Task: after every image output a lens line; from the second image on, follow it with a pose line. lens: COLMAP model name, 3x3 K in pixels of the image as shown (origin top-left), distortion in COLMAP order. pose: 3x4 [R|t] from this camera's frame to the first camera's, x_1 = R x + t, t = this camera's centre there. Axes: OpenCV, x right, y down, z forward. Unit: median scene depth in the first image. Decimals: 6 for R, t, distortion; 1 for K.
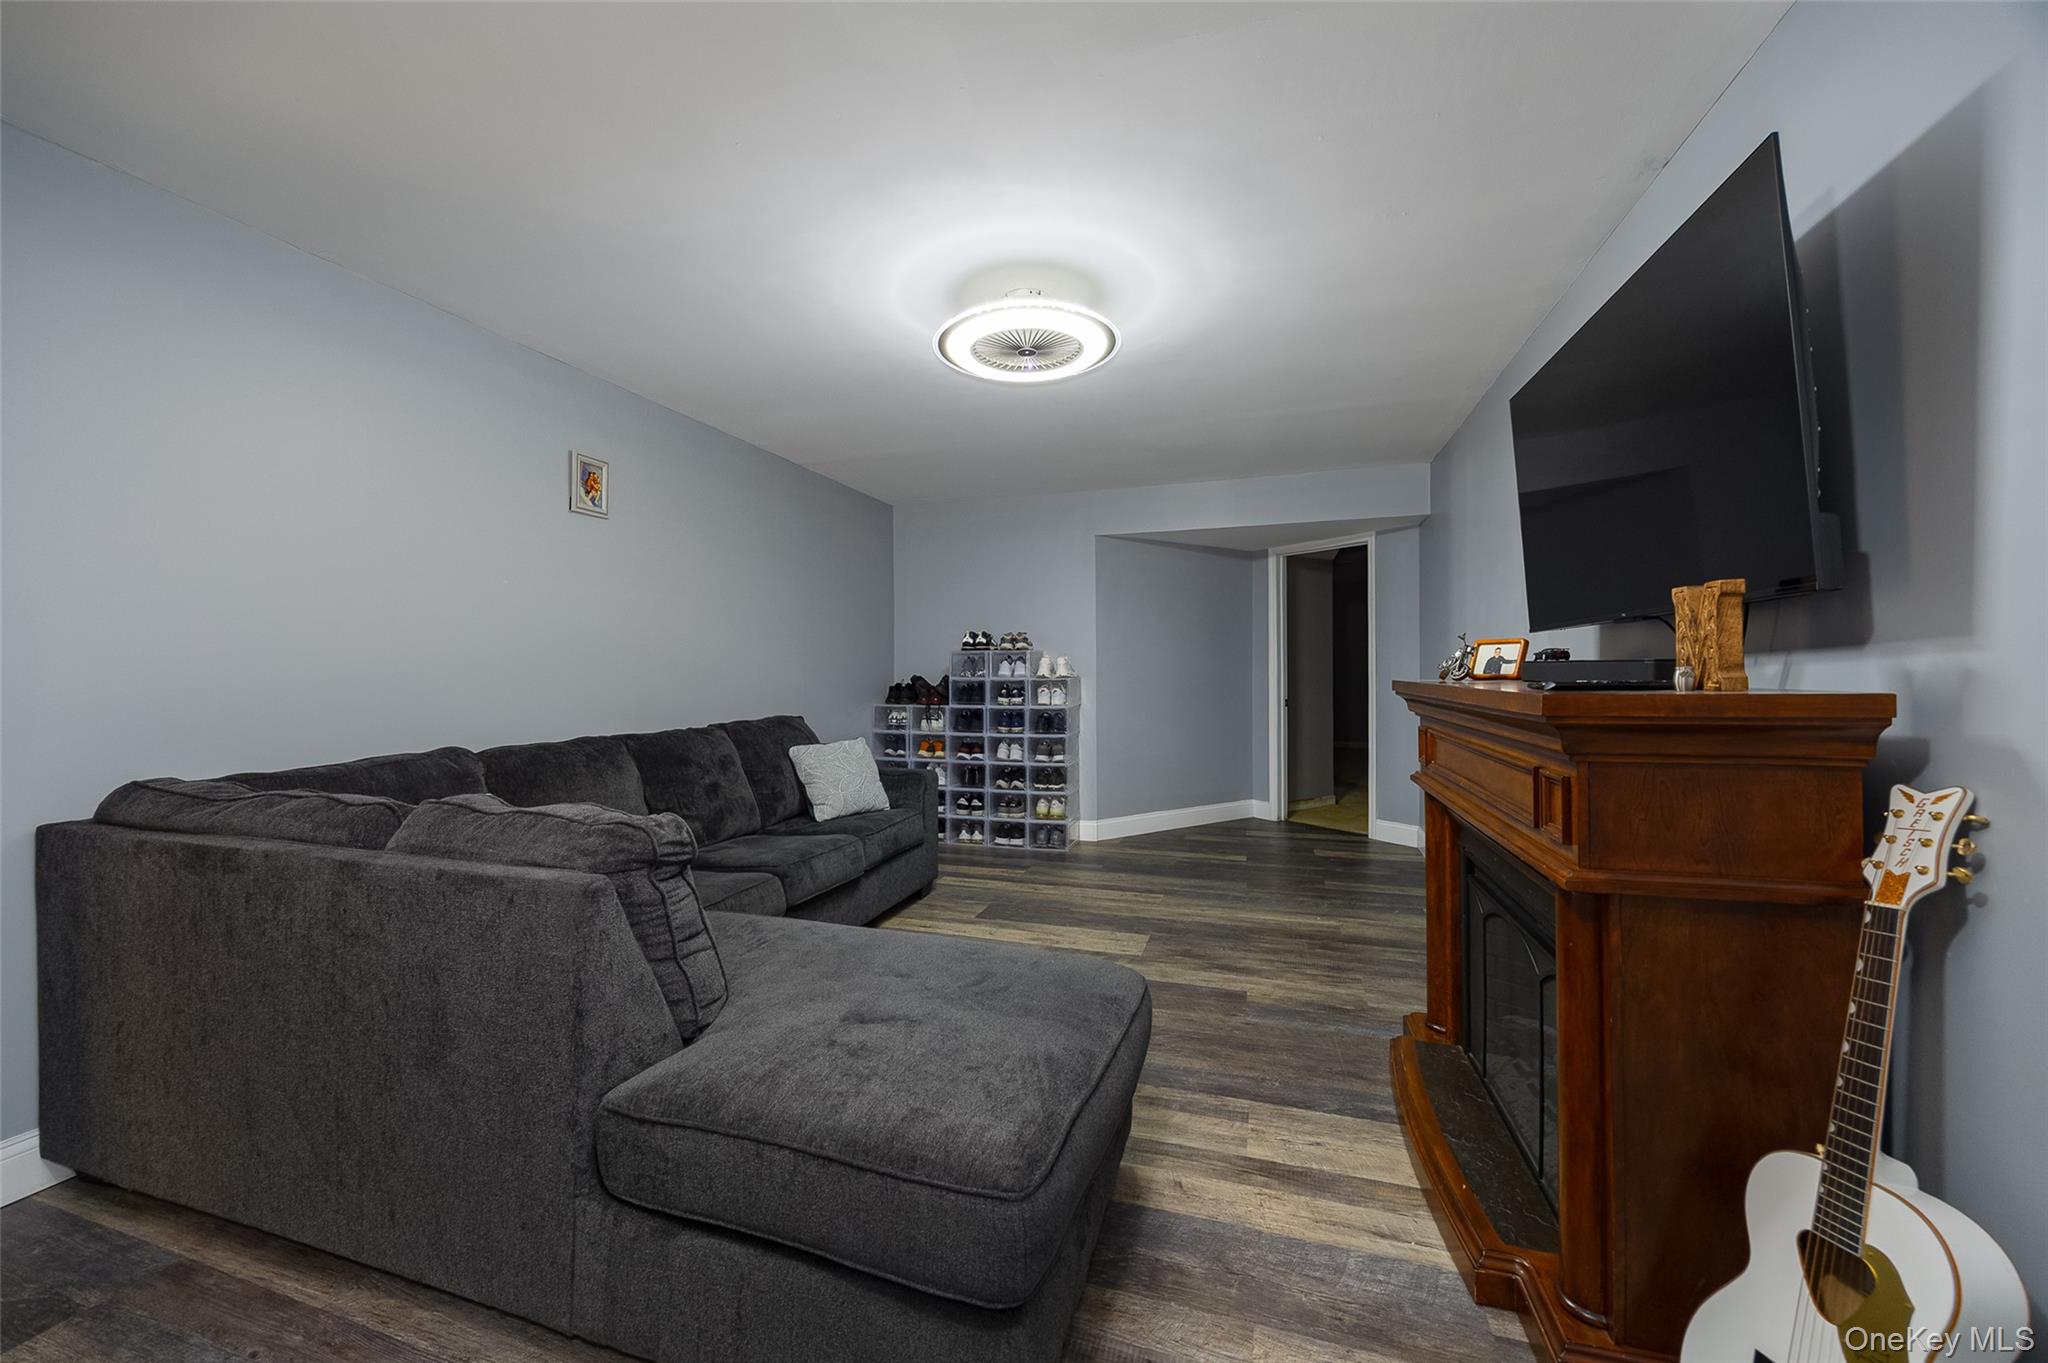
lens RADIAL K [[796.9, 0, 1037.5], [0, 796.9, 674.2], [0, 0, 1]] dist [-0.001166, -0.000339]
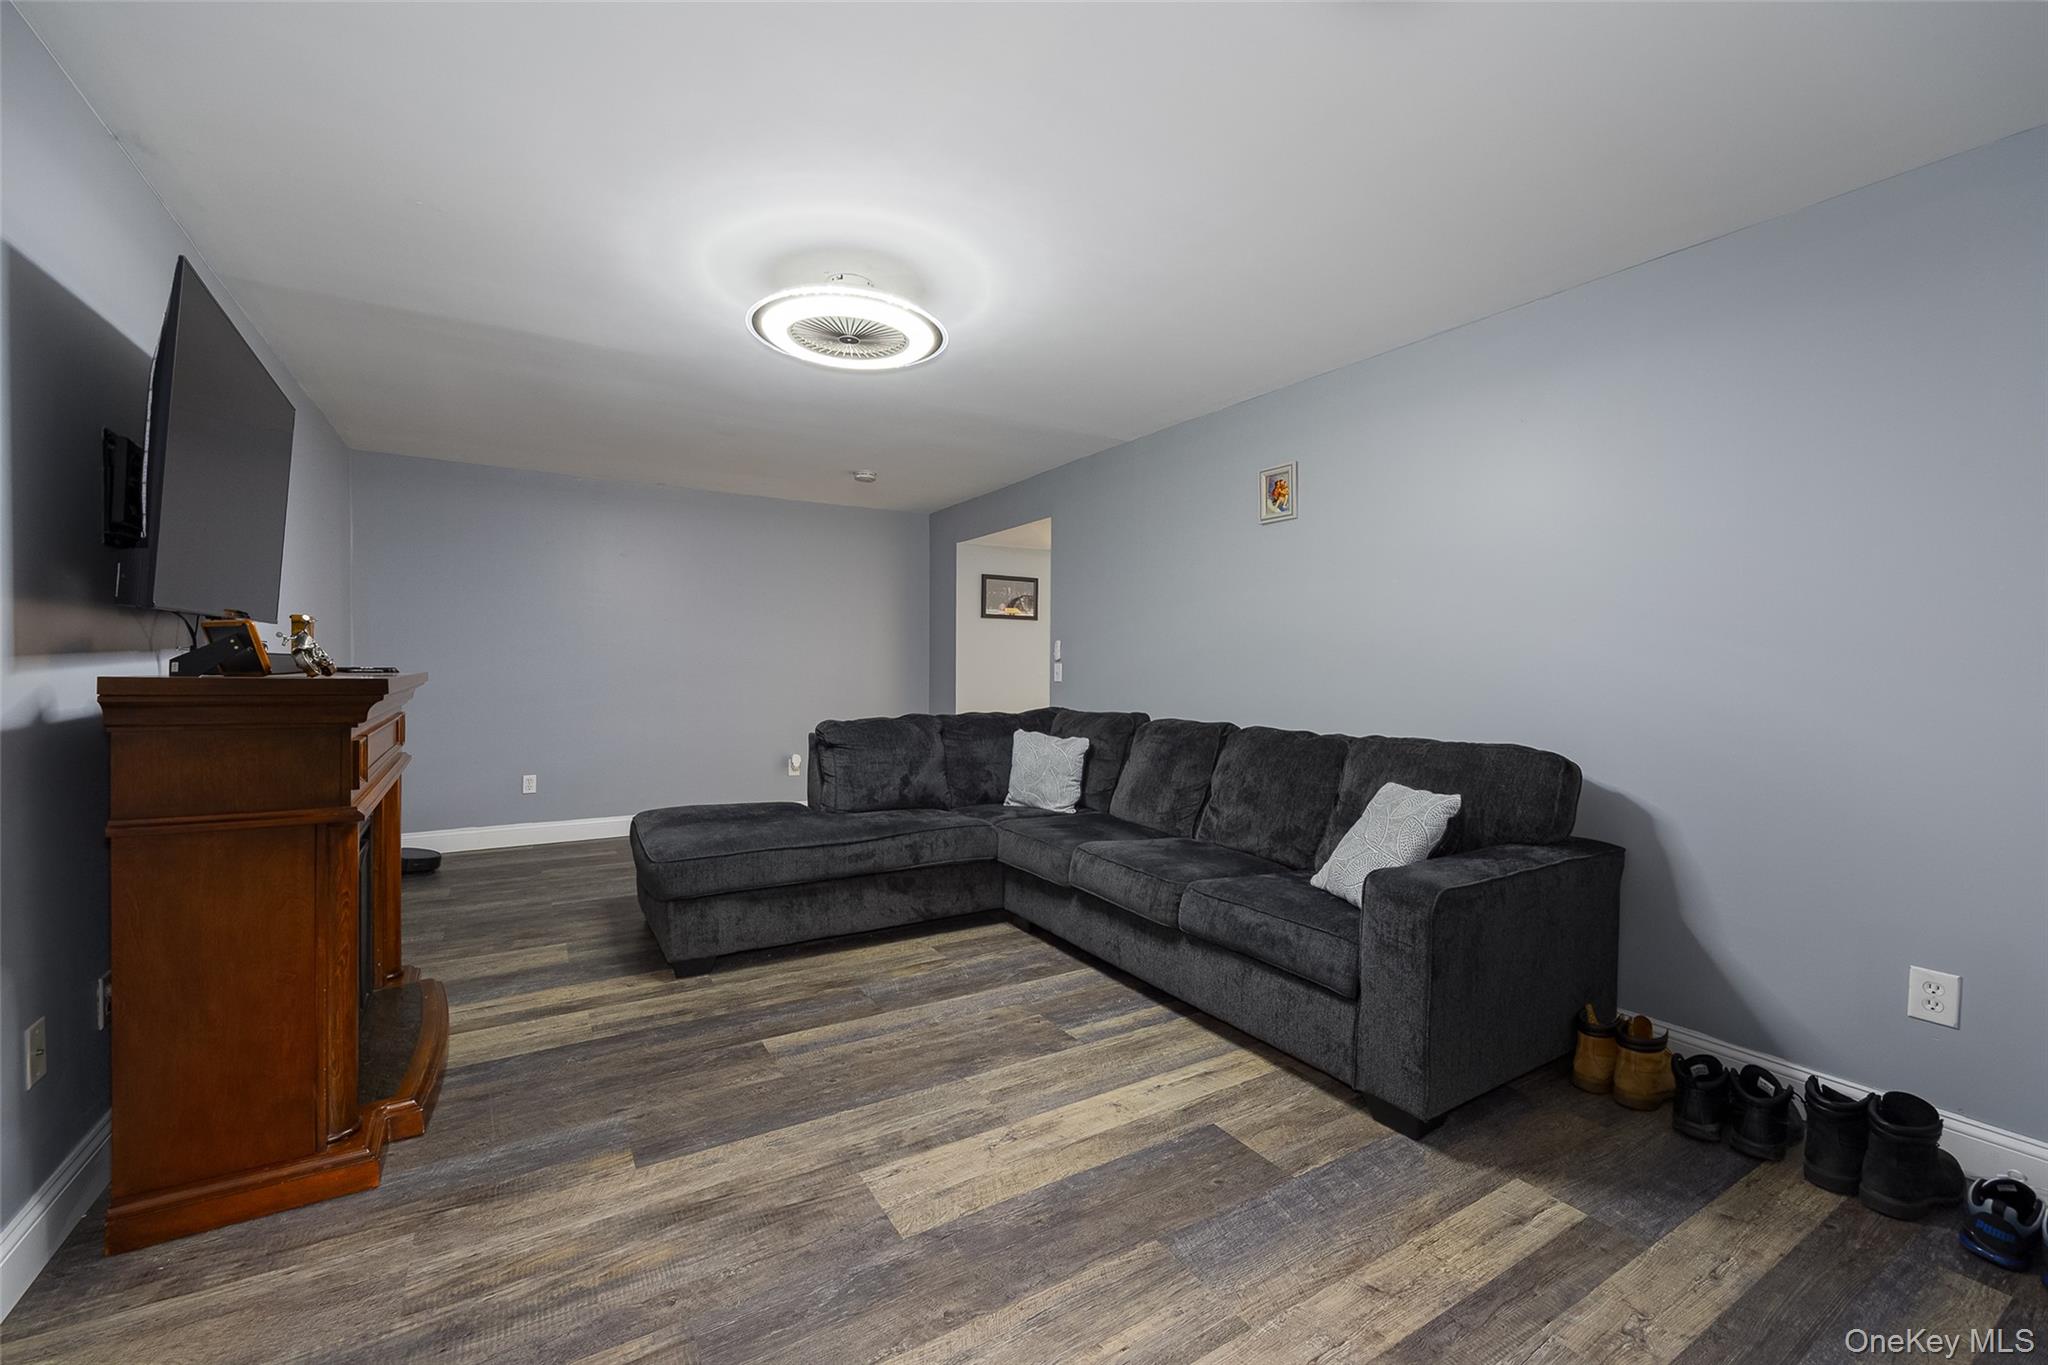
lens RADIAL K [[796.9, 0, 1037.2], [0, 796.9, 672.4], [0, 0, 1]] dist [-0.001166, -0.000339]
pose [[-0.645698, 0.008129, -0.763550, 0.512329], [-0.008956, 0.999794, 0.018218, -0.012851], [0.763540, 0.018602, -0.645492, 1.567162]]
